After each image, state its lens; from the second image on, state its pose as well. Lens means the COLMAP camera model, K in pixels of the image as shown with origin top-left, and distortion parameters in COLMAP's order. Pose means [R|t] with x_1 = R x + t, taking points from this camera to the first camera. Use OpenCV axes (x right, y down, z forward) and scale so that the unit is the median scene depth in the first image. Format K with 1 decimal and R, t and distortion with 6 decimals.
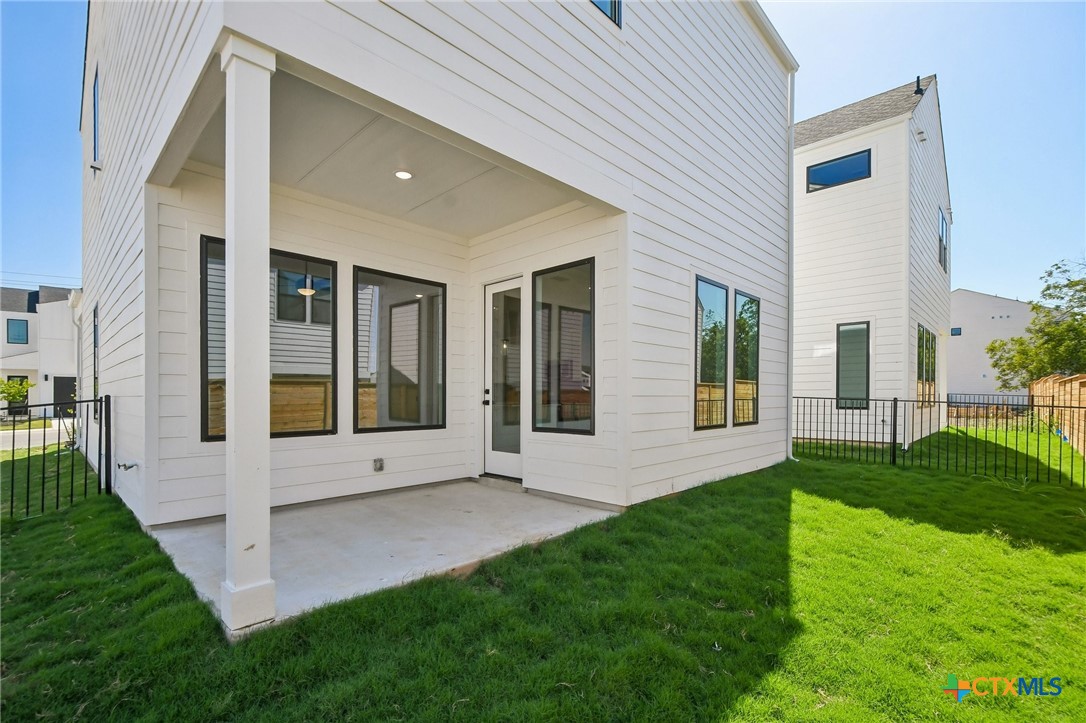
lens RADIAL K [[482.3, 0, 545.3], [0, 482.3, 396.6], [0, 0, 1]] dist [0.002848, -0.001744]
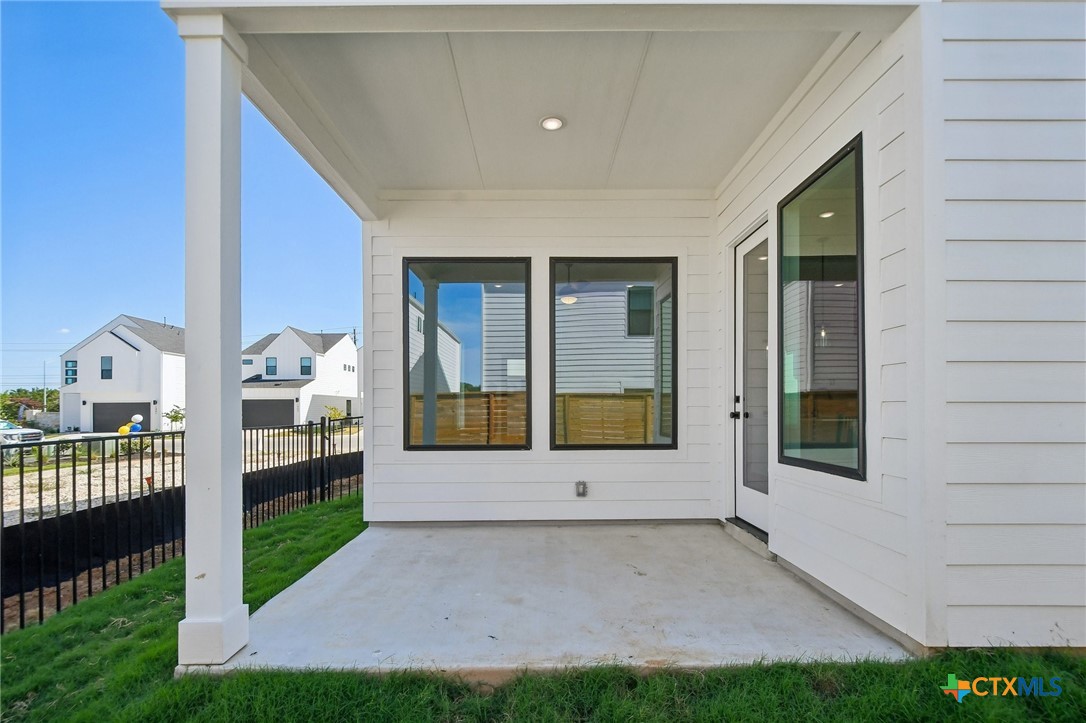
lens RADIAL K [[482.3, 0, 544.9], [0, 482.3, 402.2], [0, 0, 1]] dist [0.002848, -0.001744]
pose [[0.698213, -0.013433, -0.715764, 0.225320], [0.003915, 0.999881, -0.014946, 0.003733], [0.715879, 0.007633, 0.698183, 0.394157]]
